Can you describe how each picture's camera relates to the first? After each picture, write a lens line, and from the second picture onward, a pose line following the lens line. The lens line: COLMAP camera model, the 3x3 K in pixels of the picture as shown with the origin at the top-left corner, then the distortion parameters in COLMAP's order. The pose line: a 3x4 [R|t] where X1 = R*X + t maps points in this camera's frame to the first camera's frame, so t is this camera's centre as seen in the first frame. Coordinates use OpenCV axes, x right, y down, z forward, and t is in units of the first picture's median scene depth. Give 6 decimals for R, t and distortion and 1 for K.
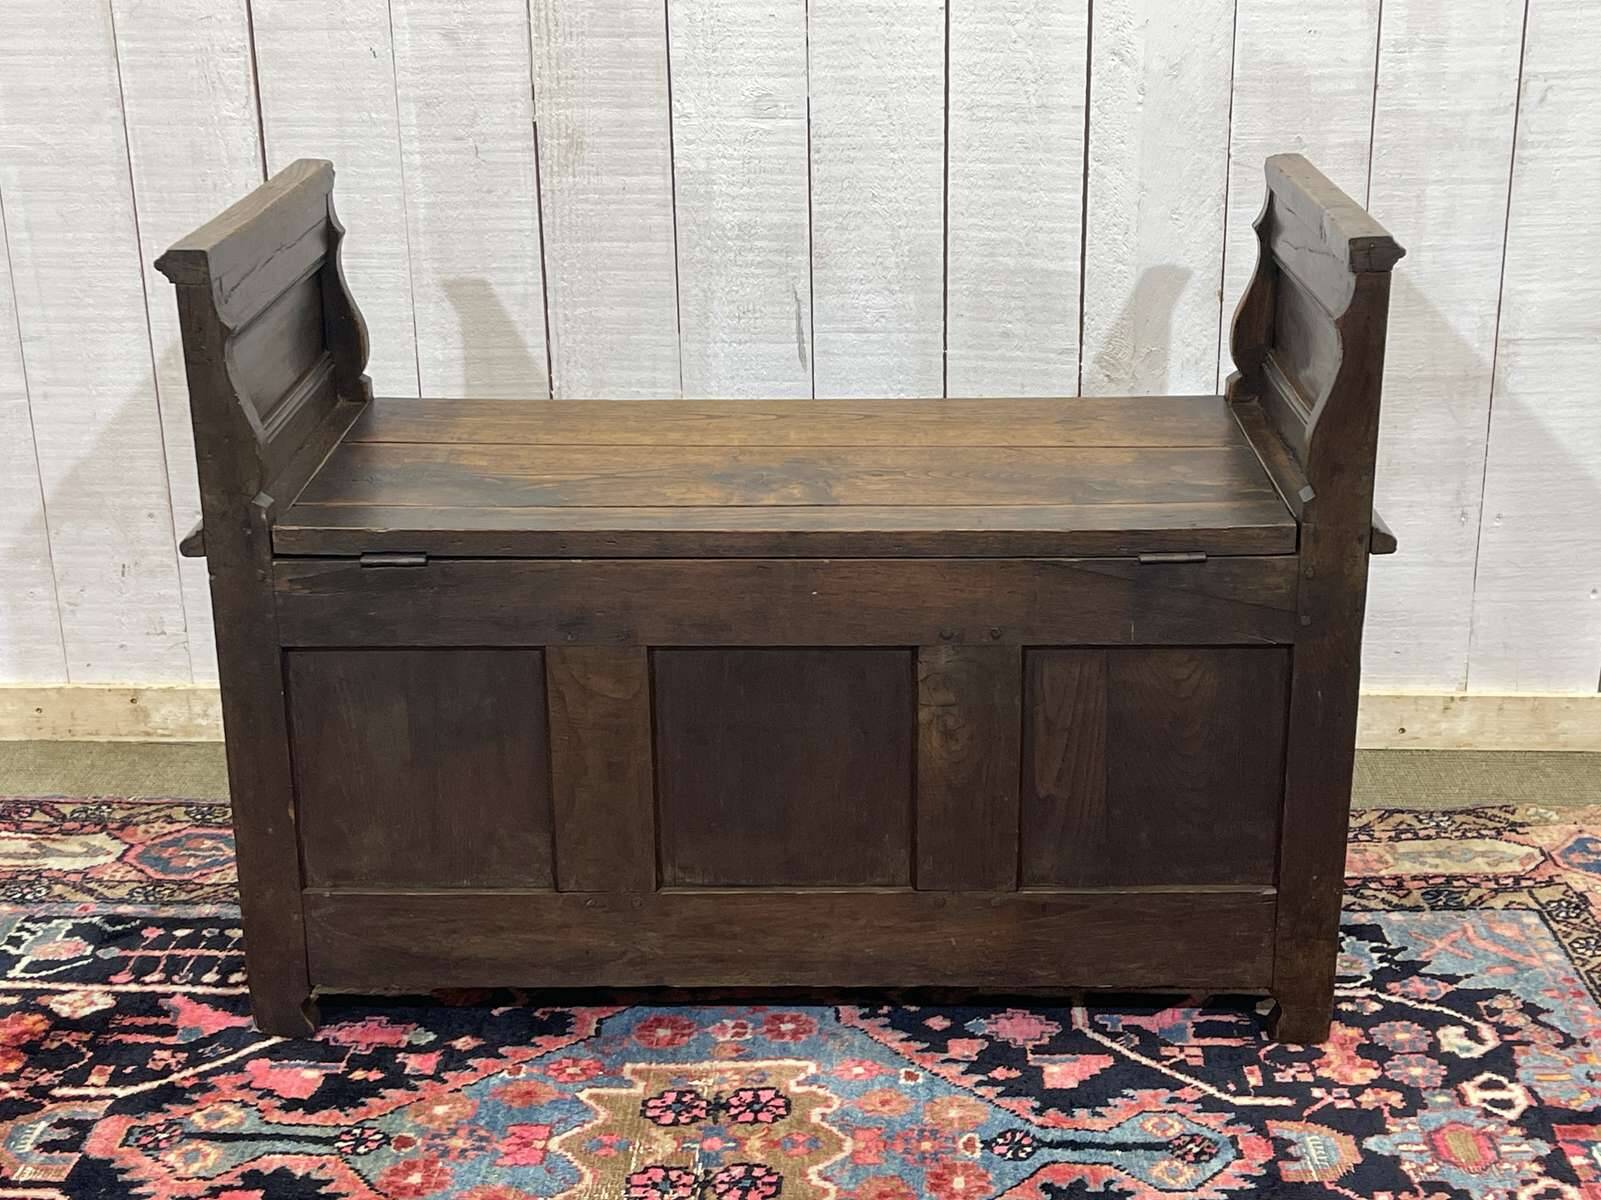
lens RADIAL K [[2311.4, 0, 794.8], [0, 2311.4, 606.7], [0, 0, 1]] dist [0.052622, 0.000000]
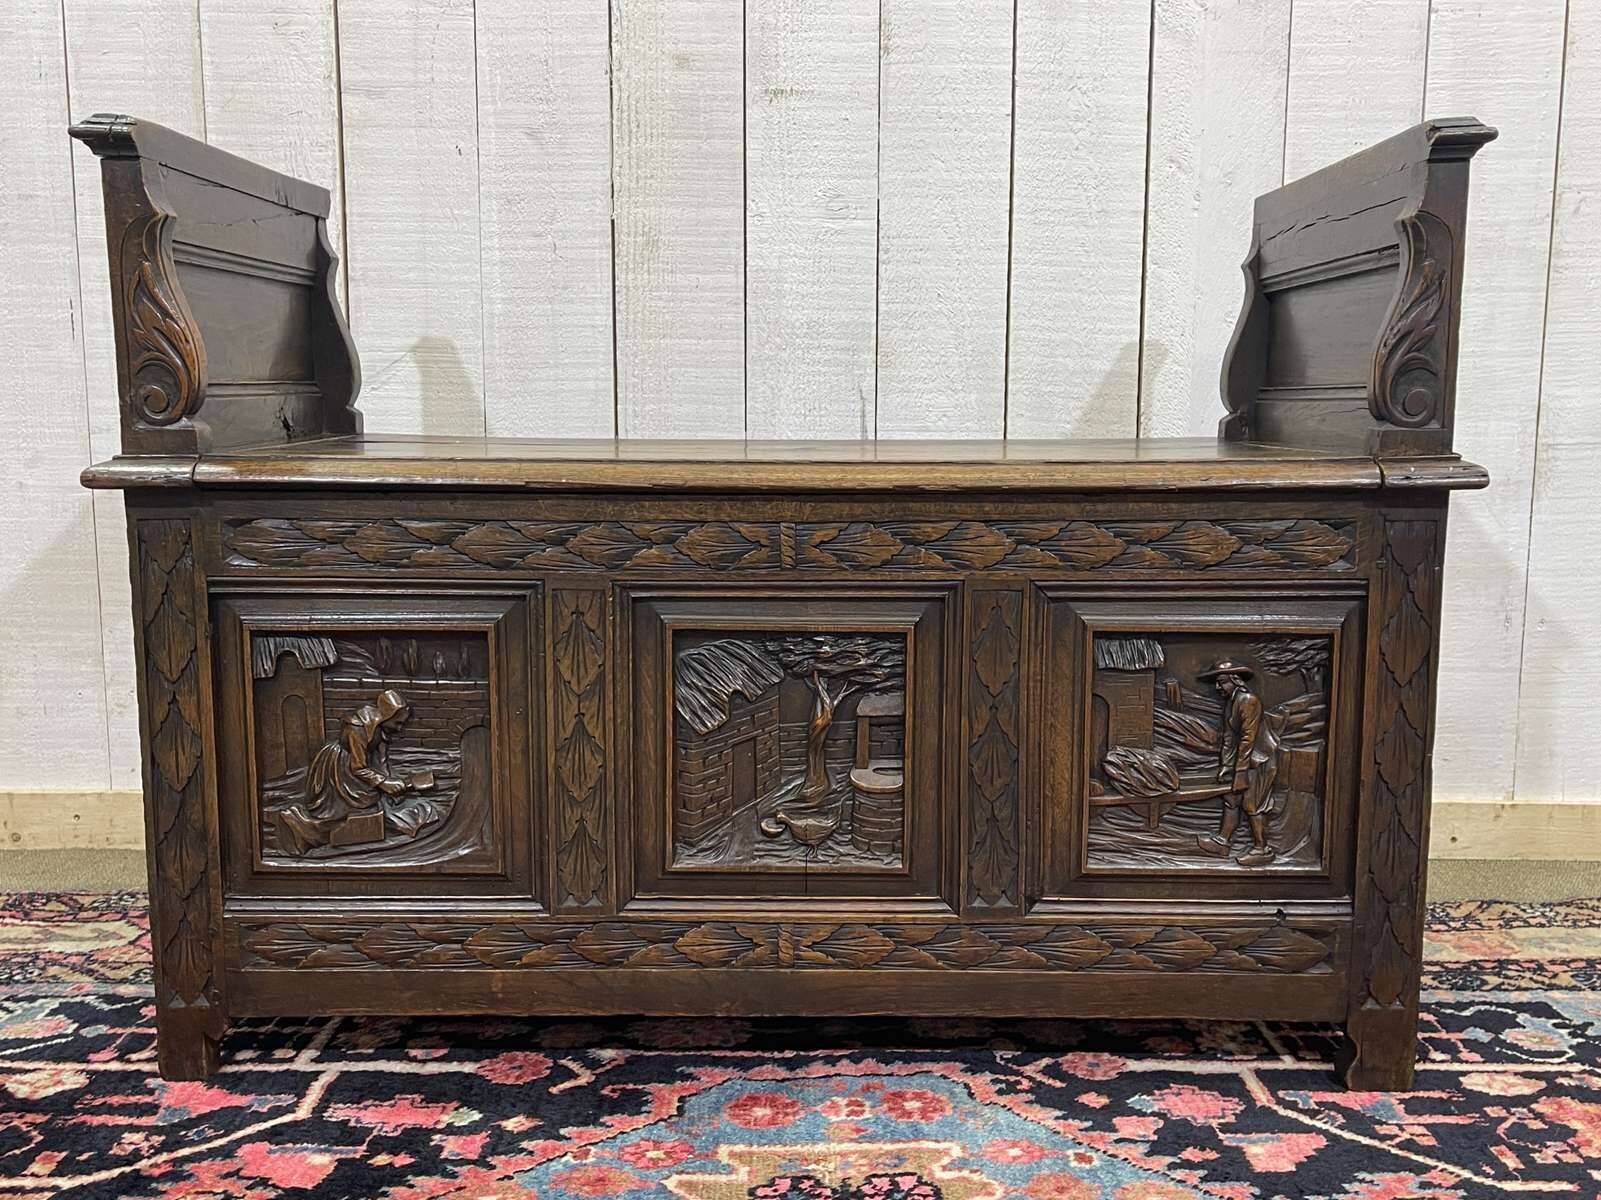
lens RADIAL K [[1551.3, 0, 796.6], [0, 1551.3, 609.2], [0, 0, 1]] dist [0.025280, 0.000000]
pose [[0.998688, 0.014090, 0.049224, -0.065243], [-0.003489, 0.977885, -0.209114, 0.110498], [-0.051082, 0.208668, 0.976652, 0.375497]]
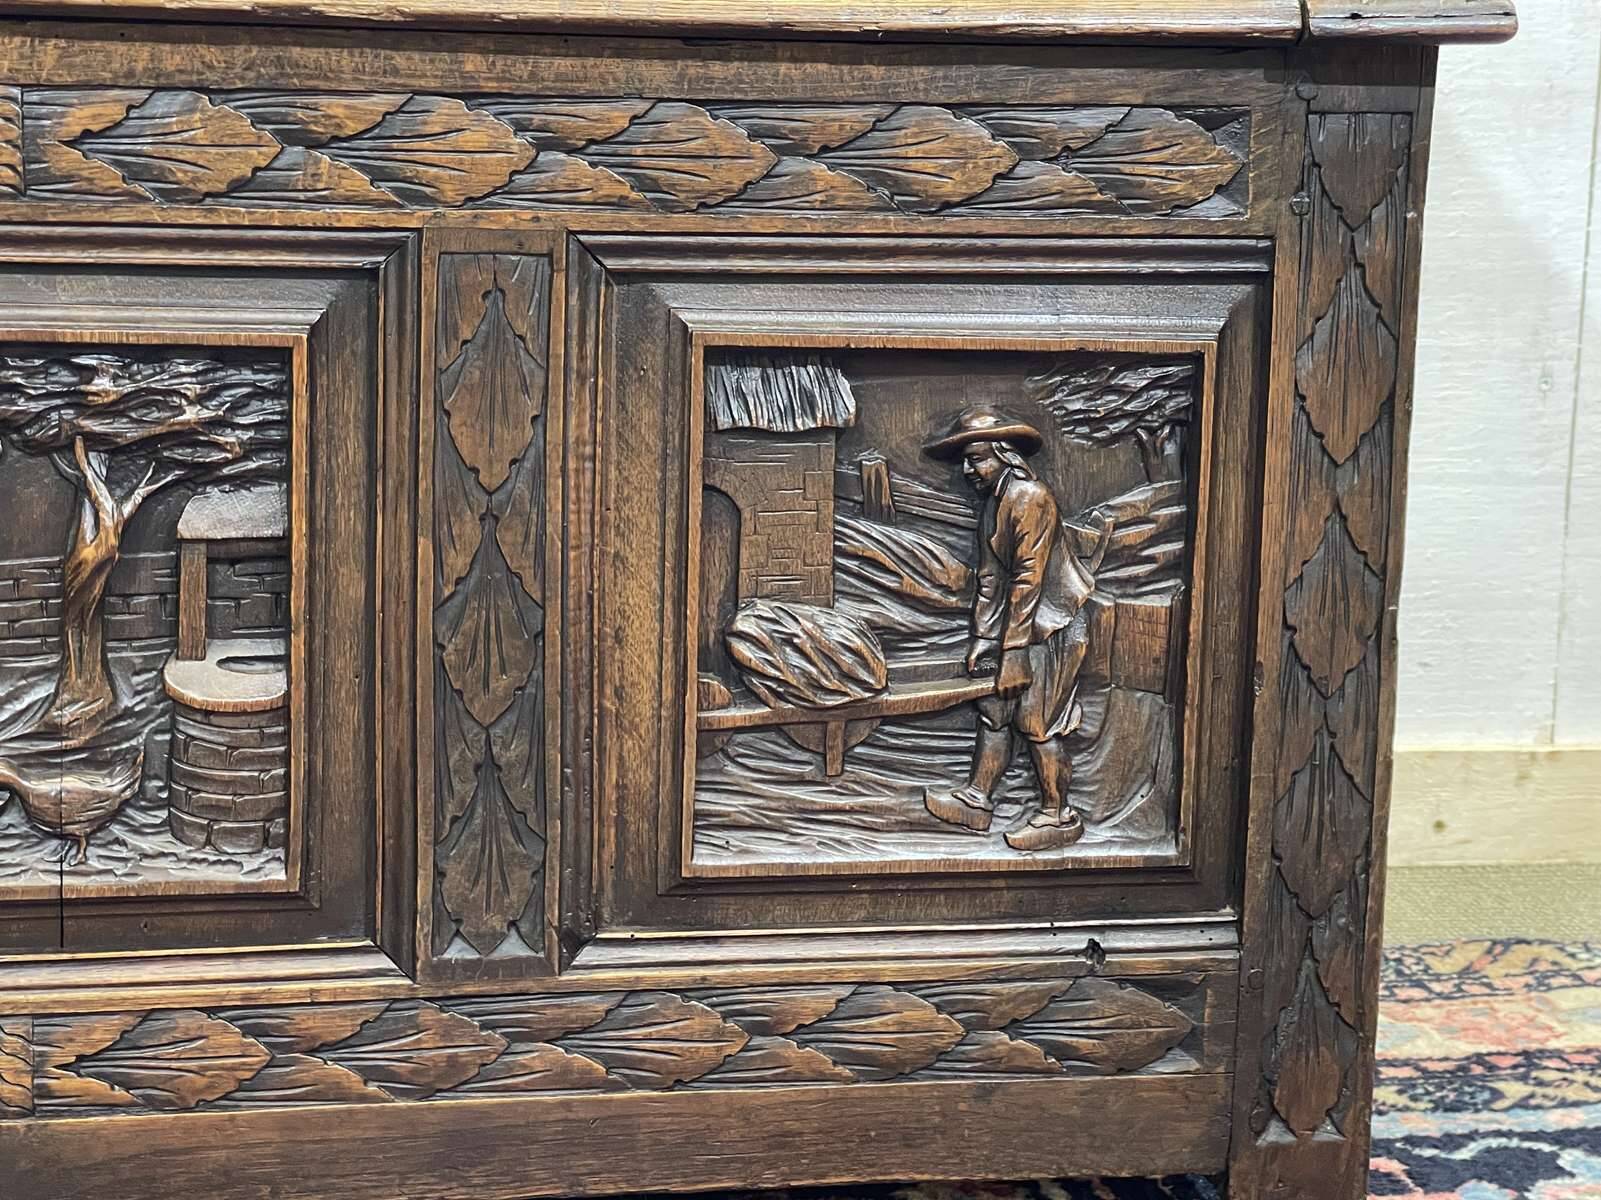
lens RADIAL K [[3284.0, 0, 822.9], [0, 3284.0, 575.9], [0, 0, 1]] dist [0.172583, 0.000000]
pose [[0.965479, 0.001927, 0.260474, -0.054830], [0.042782, 0.985220, -0.165866, 0.126235], [-0.256944, 0.171284, 0.951126, 0.400106]]
